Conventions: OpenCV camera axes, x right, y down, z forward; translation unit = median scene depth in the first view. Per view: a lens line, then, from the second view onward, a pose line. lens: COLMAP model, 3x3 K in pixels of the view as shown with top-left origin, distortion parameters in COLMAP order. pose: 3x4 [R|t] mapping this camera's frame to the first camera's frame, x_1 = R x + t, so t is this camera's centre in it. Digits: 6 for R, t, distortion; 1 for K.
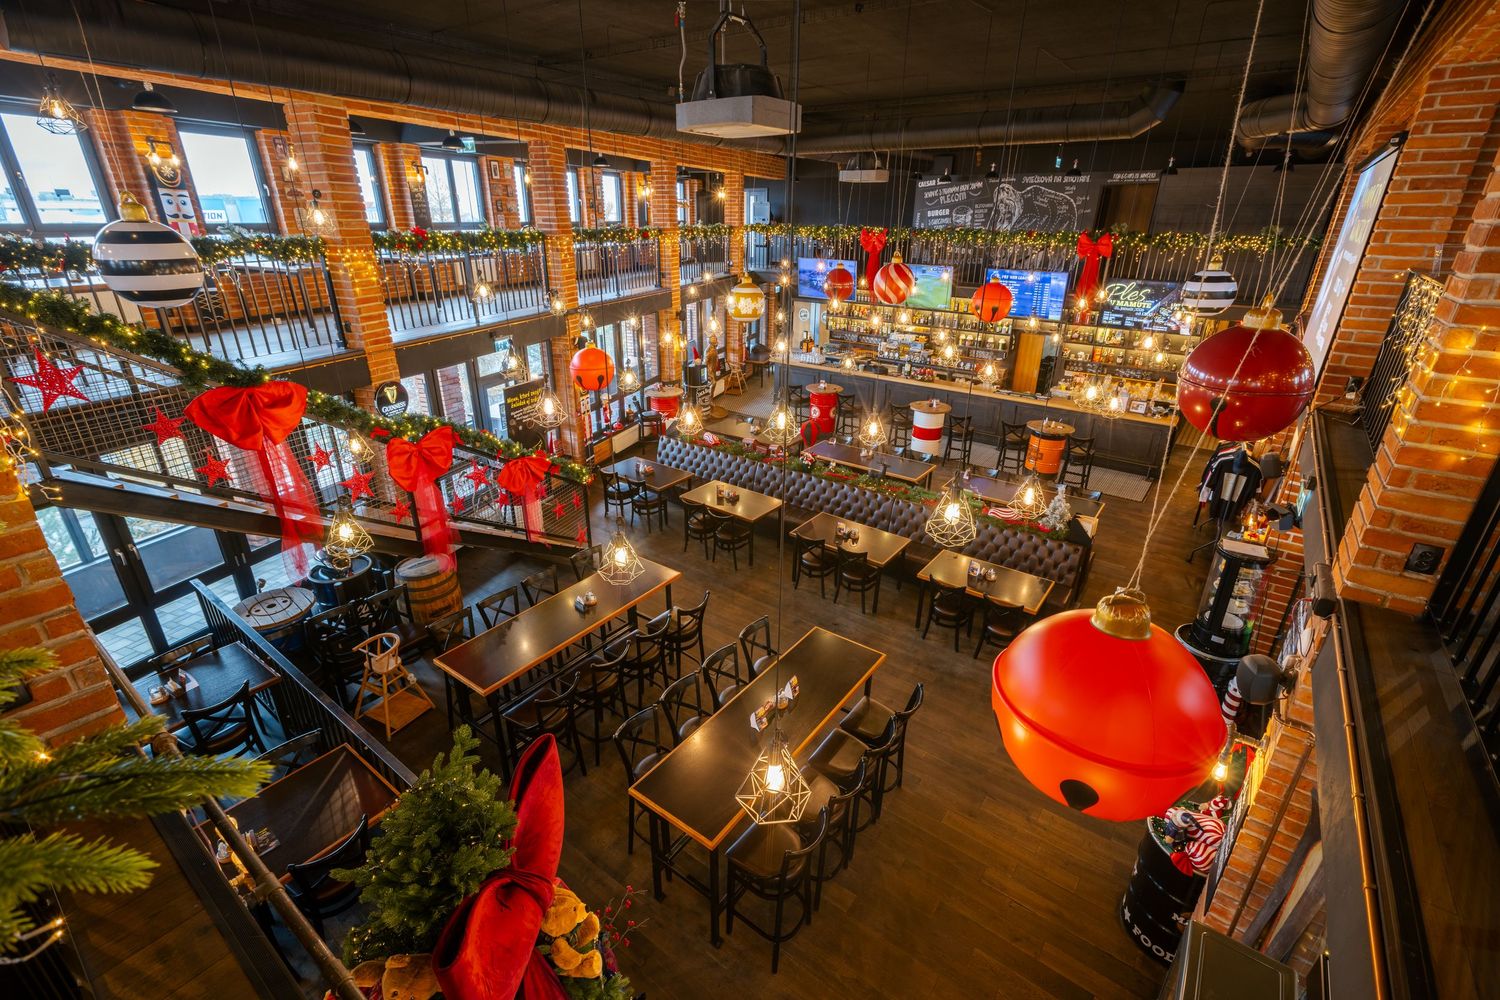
lens RADIAL K [[657.6, 0, 750.0], [0, 657.6, 500.0], [0, 0, 1]] dist [-0.002591, 0.000483]
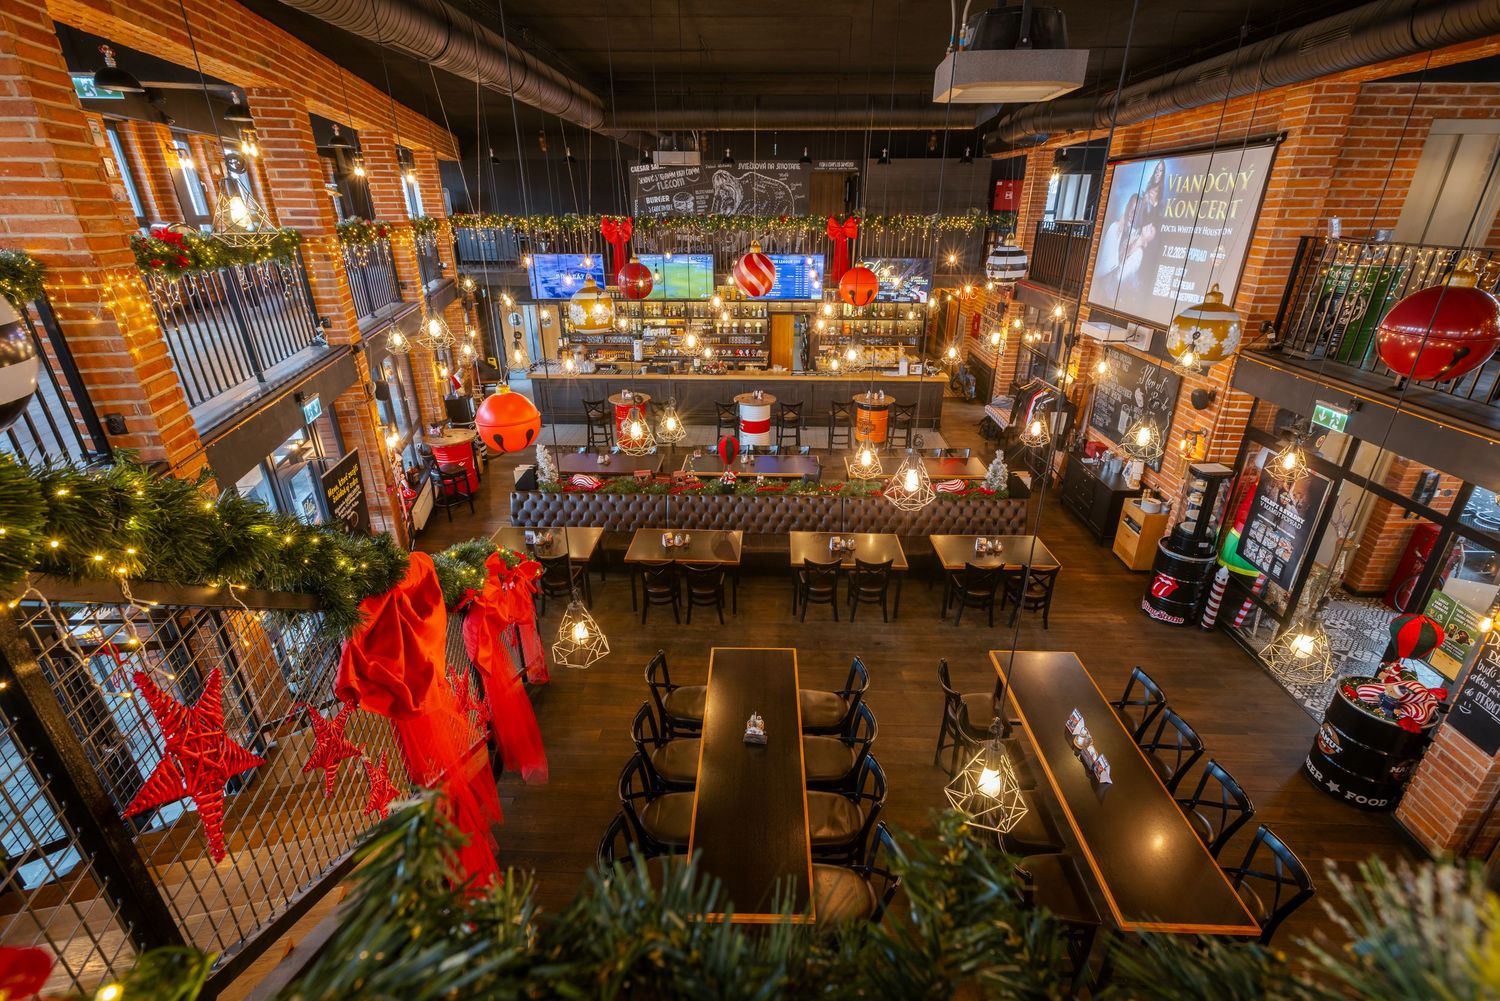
lens RADIAL K [[665.0, 0, 750.0], [0, 665.0, 500.5], [0, 0, 1]] dist [0.000147, 0.001112]
pose [[0.821981, -0.240045, 0.516454, -0.280931], [0.233843, 0.969120, 0.078261, -0.075604], [-0.519292, 0.056440, 0.852731, 0.172762]]
